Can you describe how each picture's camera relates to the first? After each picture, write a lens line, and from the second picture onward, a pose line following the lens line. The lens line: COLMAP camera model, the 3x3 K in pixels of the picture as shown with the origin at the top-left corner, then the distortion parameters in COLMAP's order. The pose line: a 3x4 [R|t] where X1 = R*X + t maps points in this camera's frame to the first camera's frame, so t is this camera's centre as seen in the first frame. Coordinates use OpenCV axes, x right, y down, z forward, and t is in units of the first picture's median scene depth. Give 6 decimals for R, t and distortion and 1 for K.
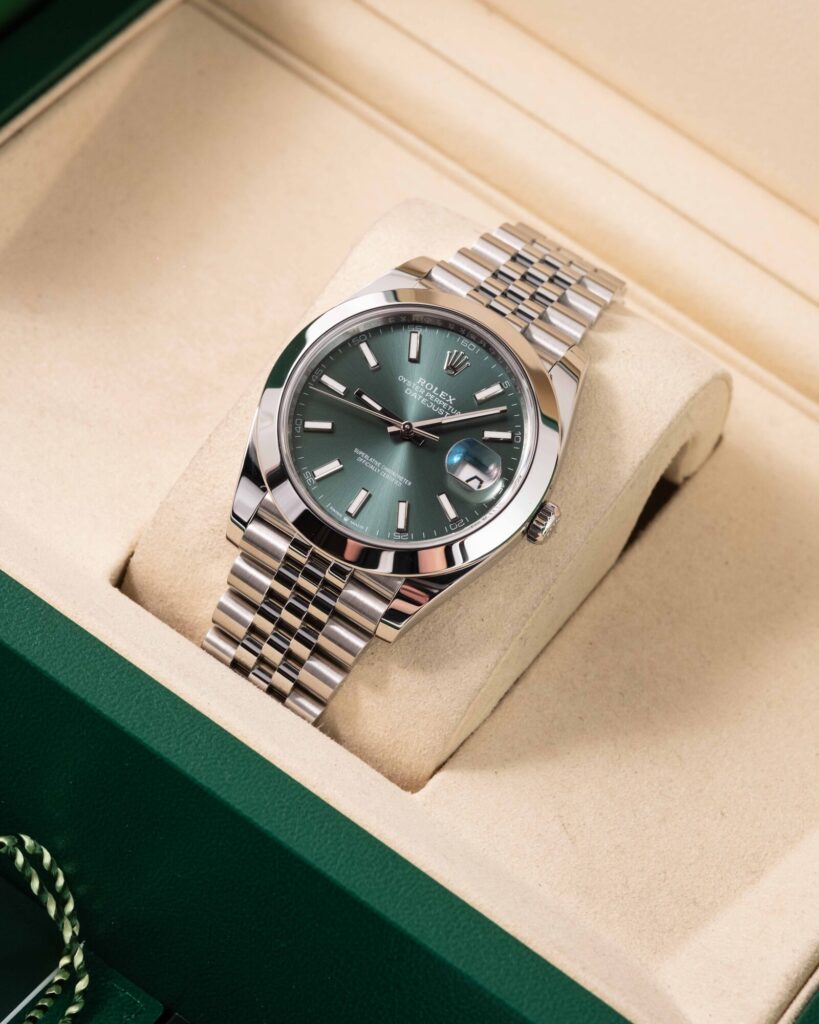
lens RADIAL K [[4253.5, 0, 409.5], [0, 4253.5, 512.0], [0, 0, 1]] dist [0.349561, 3.550845]
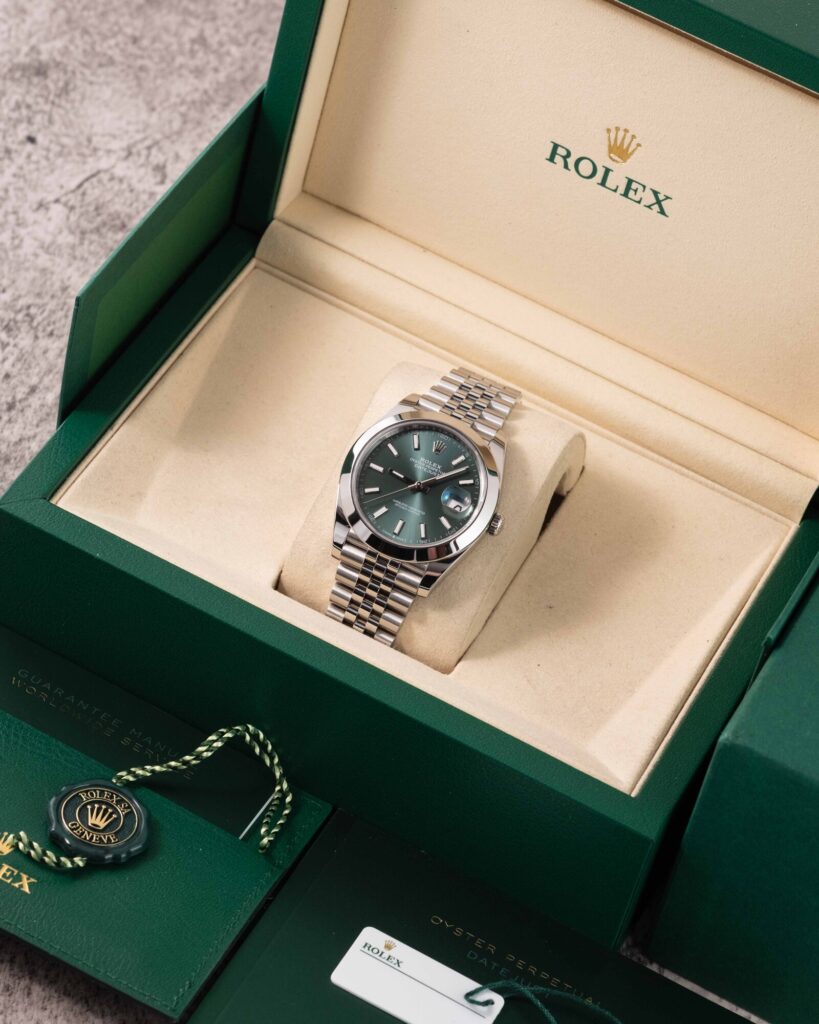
lens RADIAL K [[4253.5, 0, 409.5], [0, 4253.5, 512.0], [0, 0, 1]] dist [0.349561, 3.550845]
pose [[0.990319, -0.136678, 0.024248, -0.051885], [0.137038, 0.990469, -0.013822, 0.017820], [-0.022127, 0.017011, 0.999610, -0.892117]]
